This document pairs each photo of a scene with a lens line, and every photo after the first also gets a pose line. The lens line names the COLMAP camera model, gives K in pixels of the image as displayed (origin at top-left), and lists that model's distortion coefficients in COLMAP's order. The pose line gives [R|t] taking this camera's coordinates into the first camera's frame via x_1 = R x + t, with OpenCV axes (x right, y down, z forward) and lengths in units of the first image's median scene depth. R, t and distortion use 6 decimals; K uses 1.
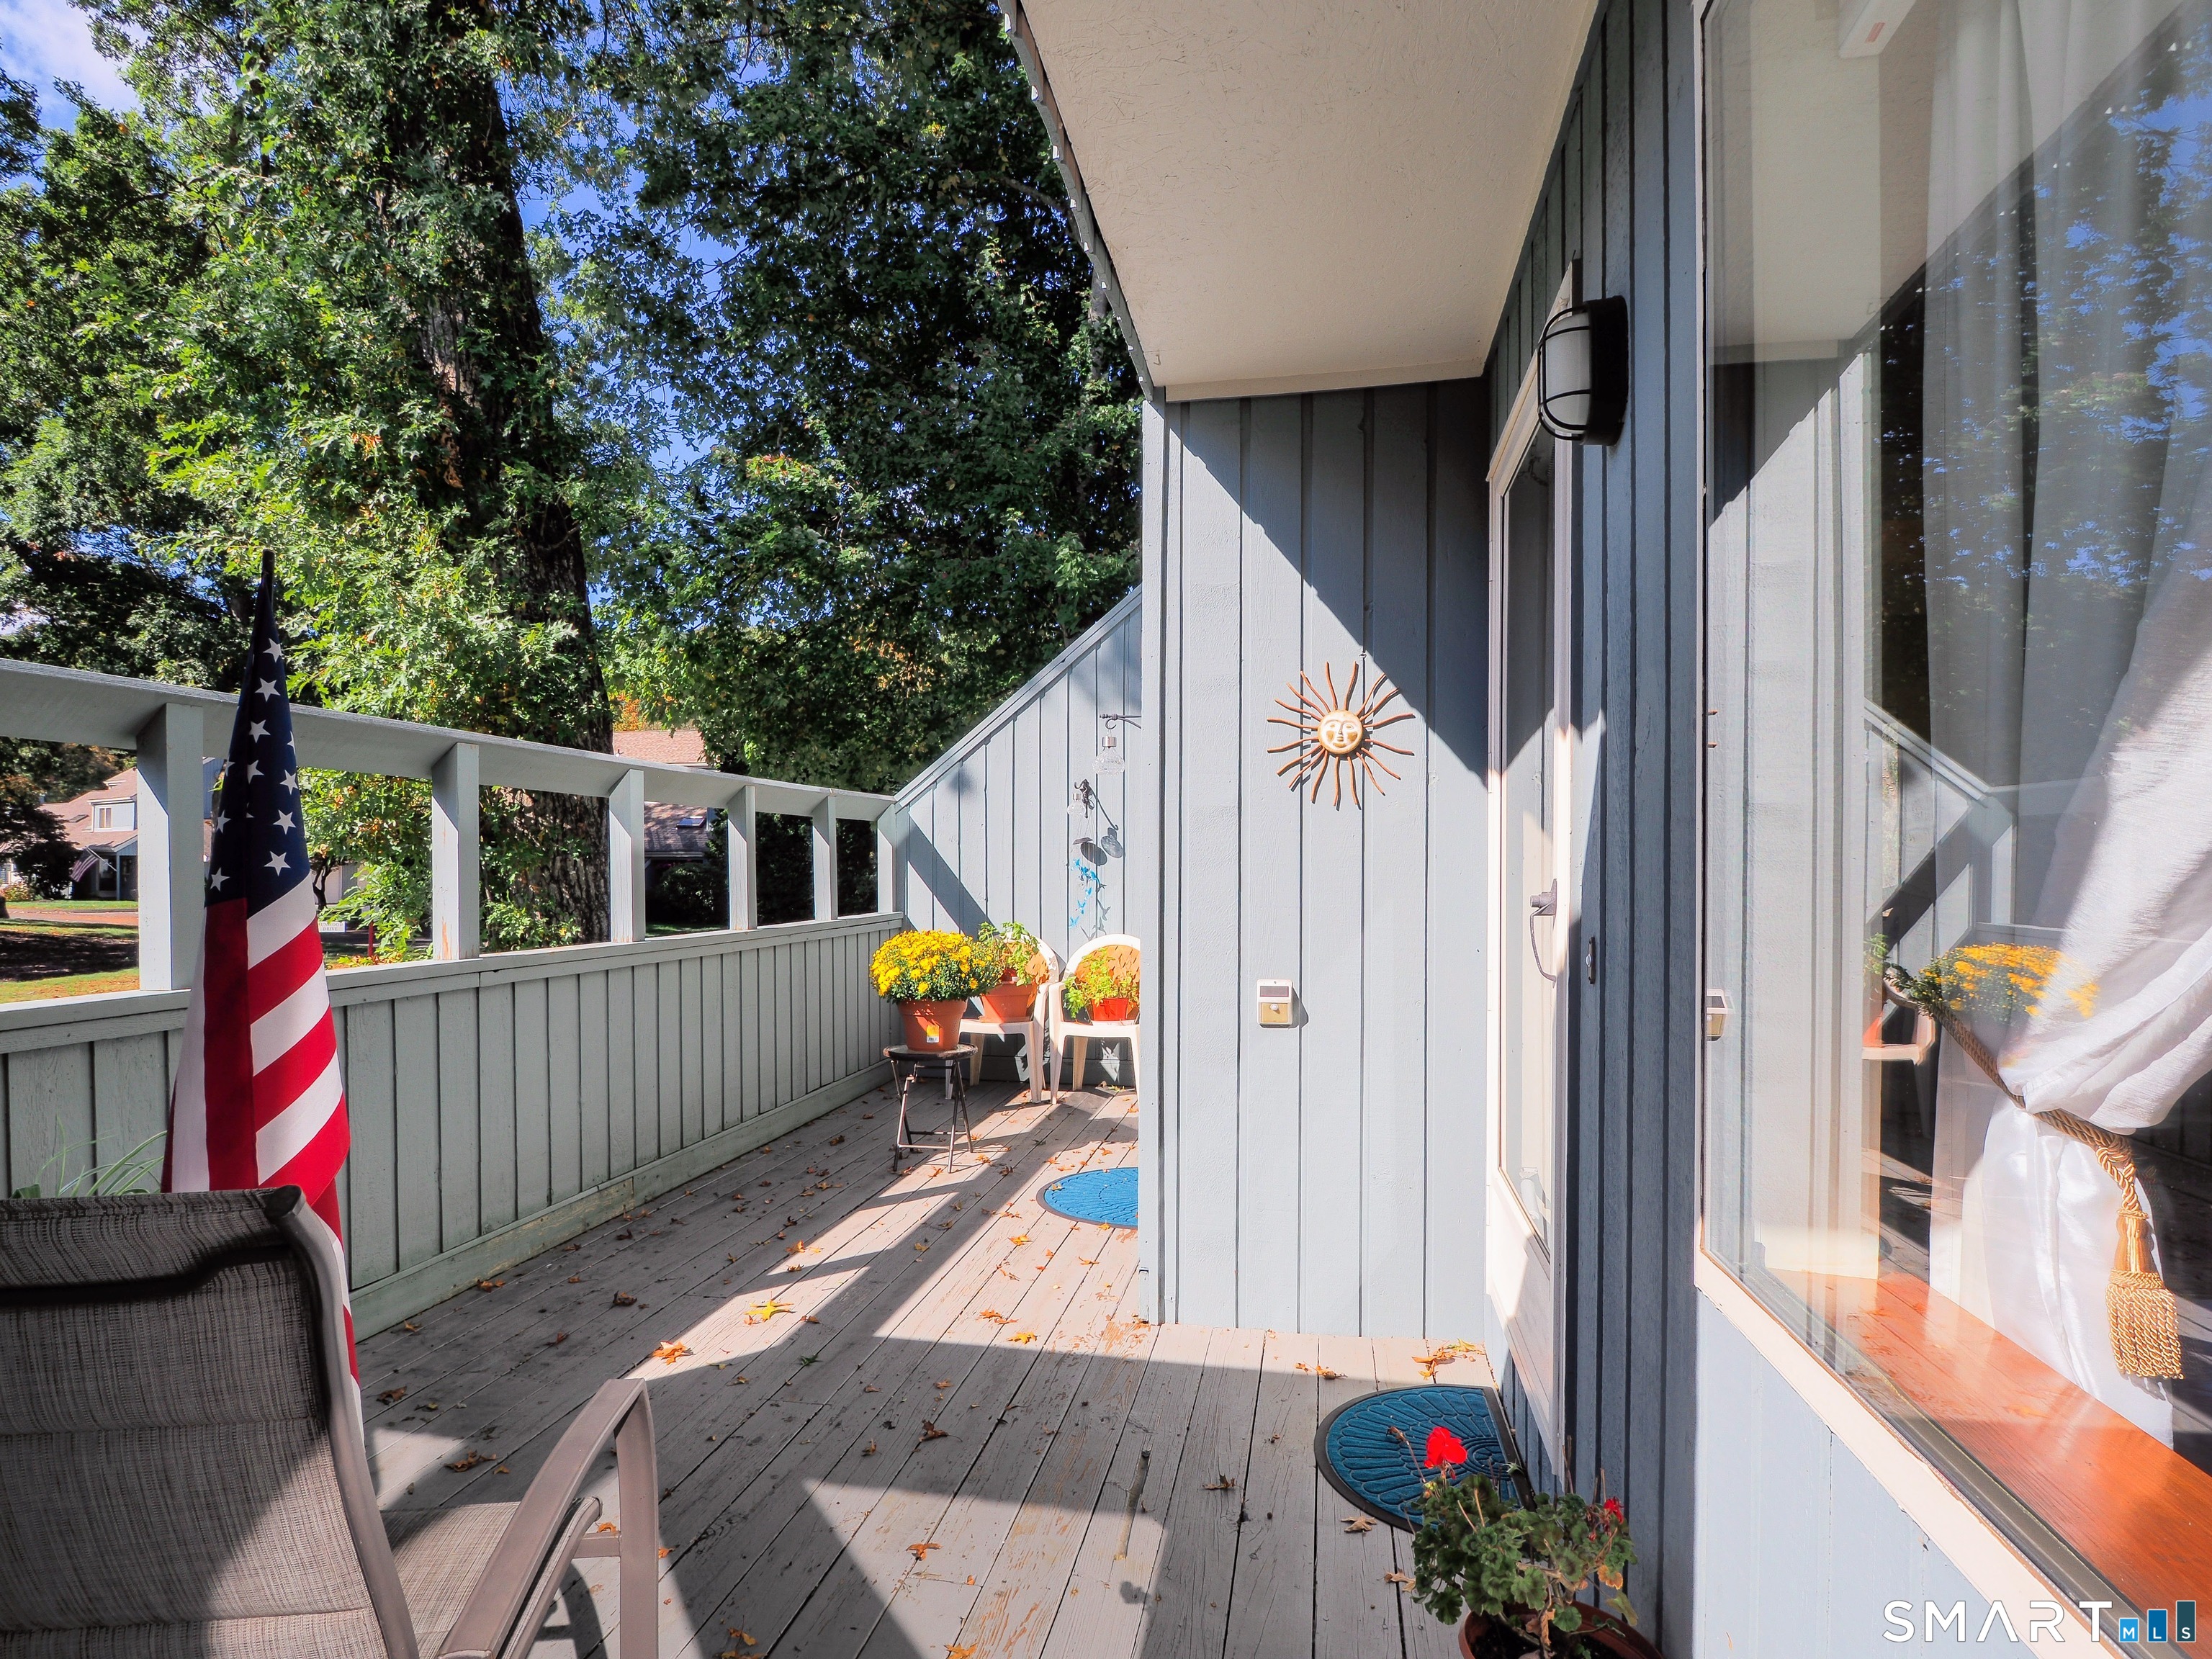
lens RADIAL K [[1205.4, 0, 1094.4], [0, 1205.4, 870.3], [0, 0, 1]] dist [-0.006501, -0.006039]
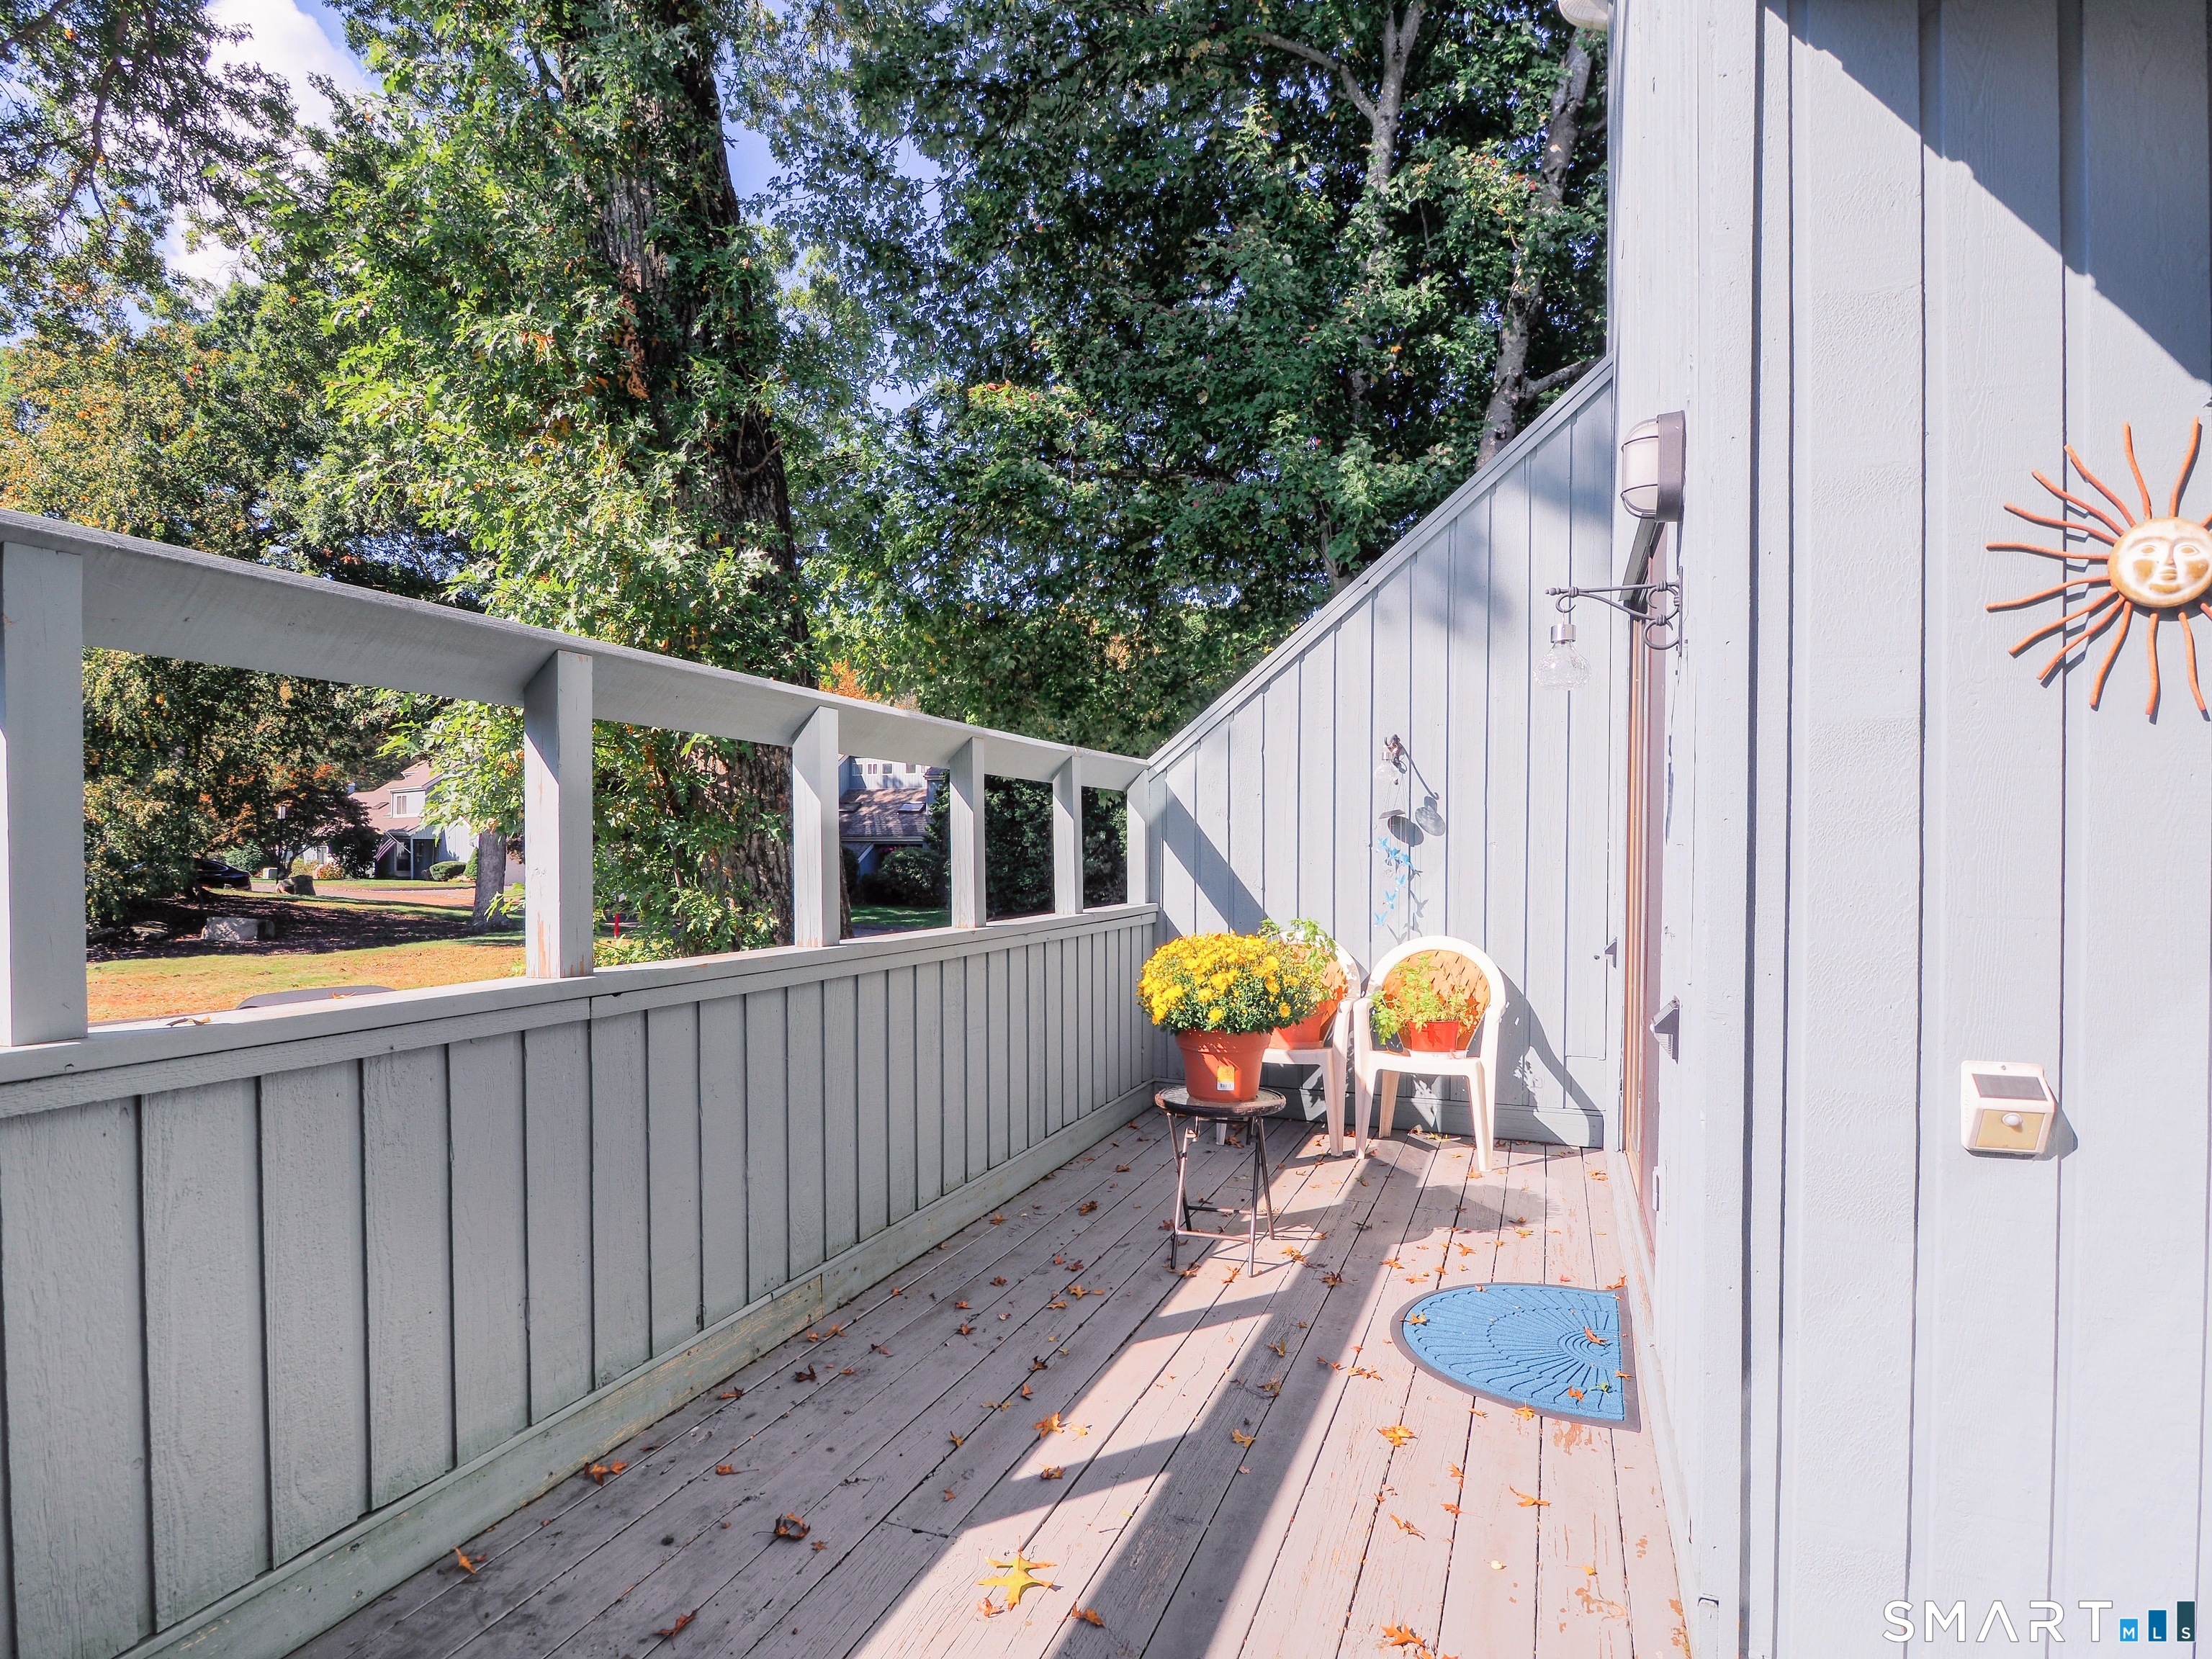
lens RADIAL K [[1214.4, 0, 1087.1], [0, 1214.4, 863.2], [0, 0, 1]] dist [-0.003161, -0.010964]
pose [[0.983873, 0.004777, -0.178807, -0.067485], [-0.003624, 0.999971, 0.006771, 0.002744], [0.178834, -0.006014, 0.983861, 0.215718]]
